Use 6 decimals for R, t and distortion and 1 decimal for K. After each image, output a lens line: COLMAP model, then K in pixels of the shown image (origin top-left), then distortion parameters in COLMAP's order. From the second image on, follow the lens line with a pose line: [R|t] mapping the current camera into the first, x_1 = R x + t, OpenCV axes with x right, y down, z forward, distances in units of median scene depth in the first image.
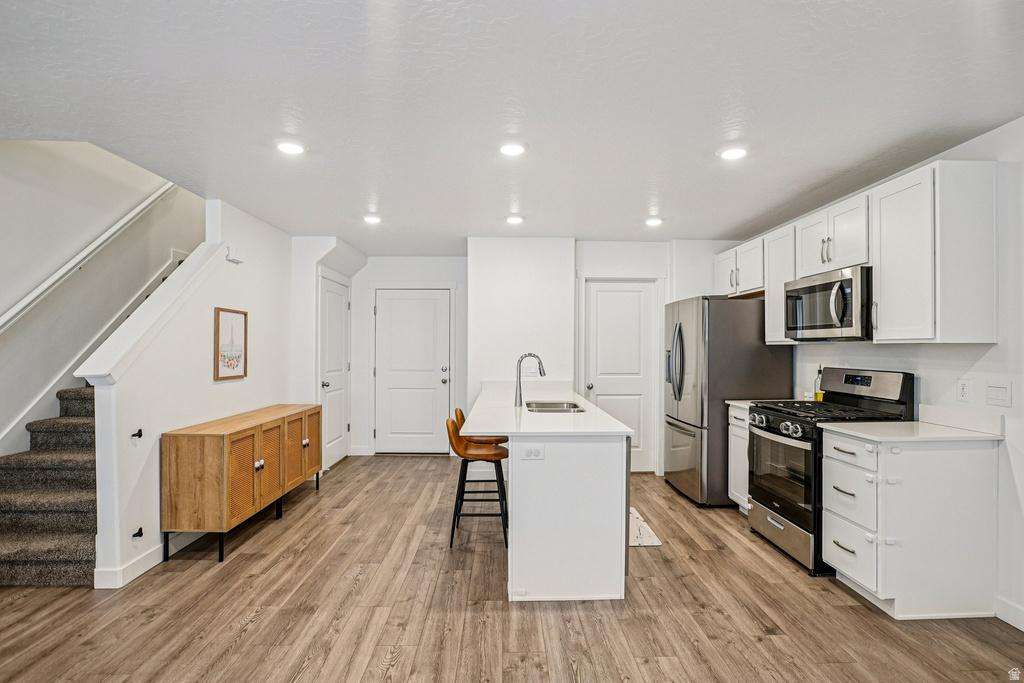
lens RADIAL K [[495.0, 0, 512.0], [0, 495.0, 341.5], [0, 0, 1]] dist [-0.052705, 0.020051]
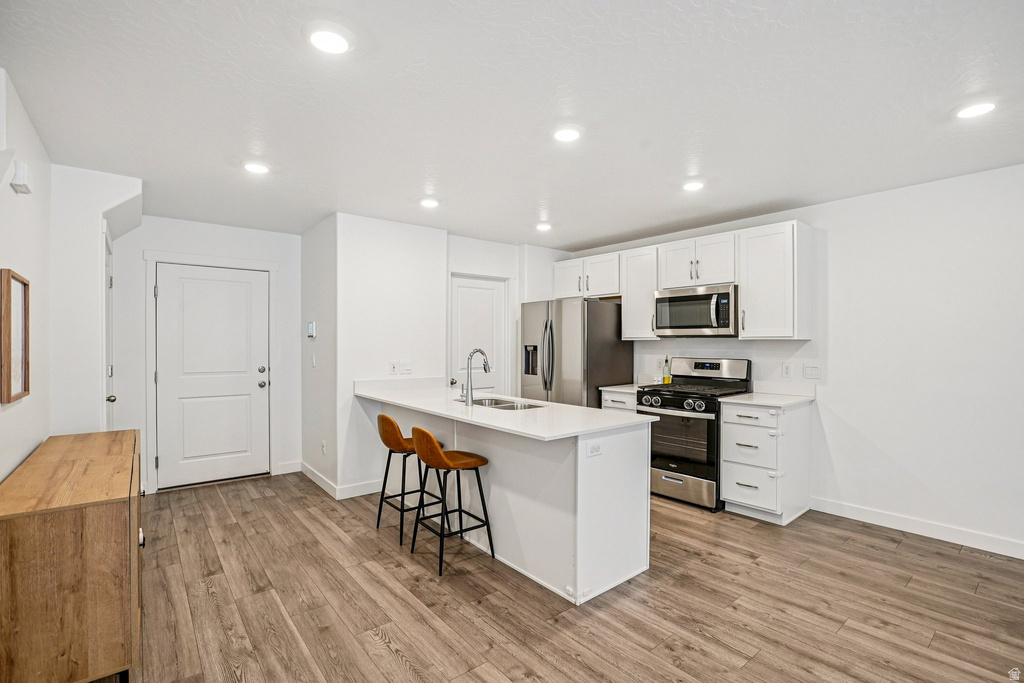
lens RADIAL K [[470.3, 0, 514.8], [0, 470.3, 344.4], [0, 0, 1]] dist [-0.042011, 0.010039]
pose [[0.787182, -0.003200, 0.616712, -0.568807], [-0.006544, 0.999887, 0.013542, 0.003771], [-0.616686, -0.014696, 0.787072, 0.309311]]
